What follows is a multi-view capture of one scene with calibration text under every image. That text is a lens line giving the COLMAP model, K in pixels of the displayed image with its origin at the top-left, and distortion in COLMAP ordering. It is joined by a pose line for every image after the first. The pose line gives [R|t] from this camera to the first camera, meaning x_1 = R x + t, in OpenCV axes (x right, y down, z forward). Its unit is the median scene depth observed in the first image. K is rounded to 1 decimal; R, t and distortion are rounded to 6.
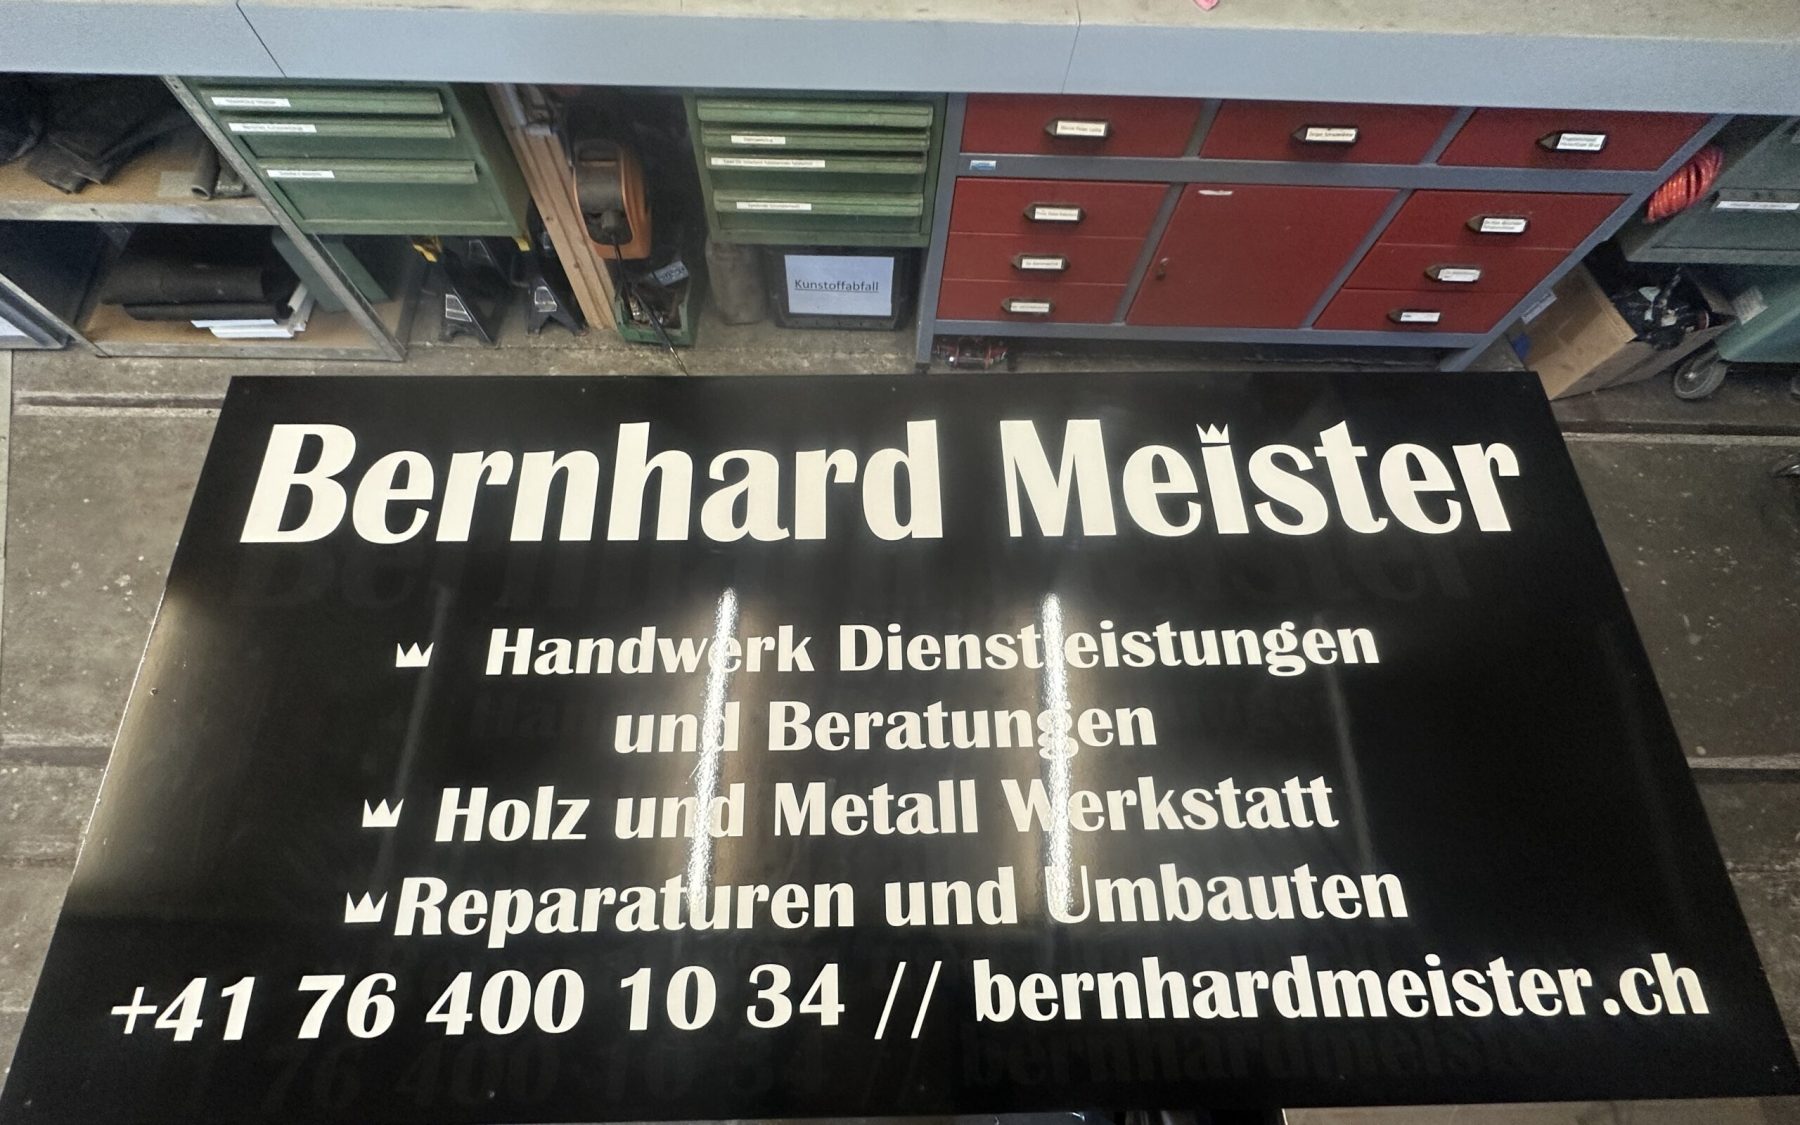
lens RADIAL K [[853.8, 0, 864.2], [0, 853.8, 563.9], [0, 0, 1]] dist [-0.003360, 0.000586]
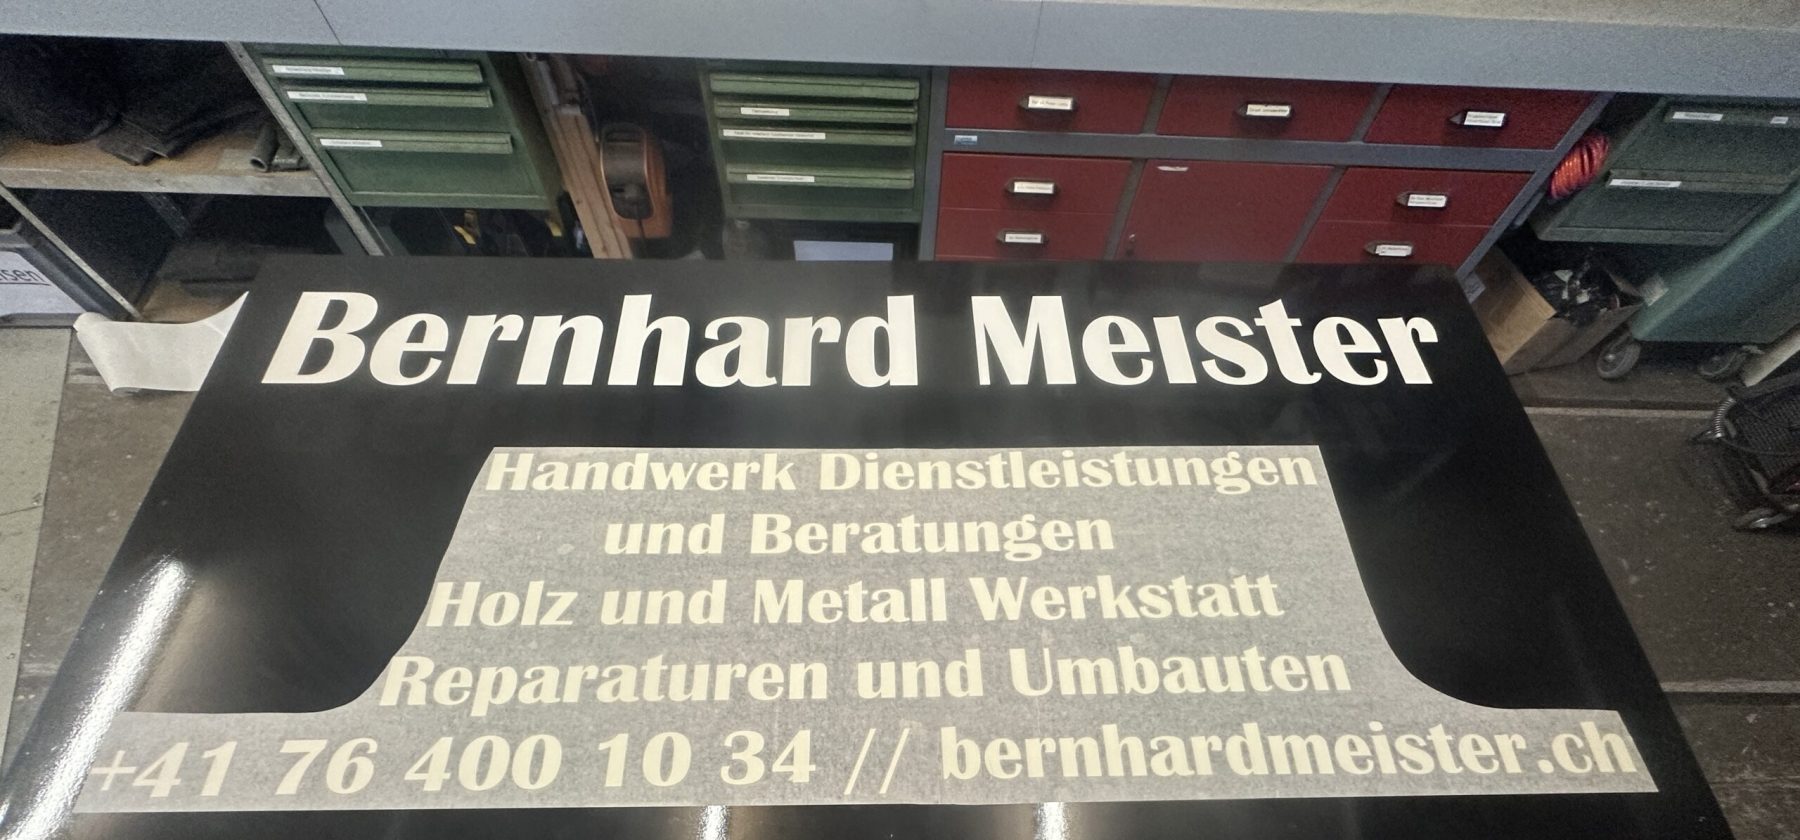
lens RADIAL K [[803.1, 0, 904.7], [0, 803.1, 539.8], [0, 0, 1]] dist [-0.000917, -0.000518]
pose [[0.999728, -0.006079, 0.022529, 0.049898], [0.008356, 0.994711, -0.102371, 0.266663], [-0.021788, 0.102532, 0.994491, -0.000306]]
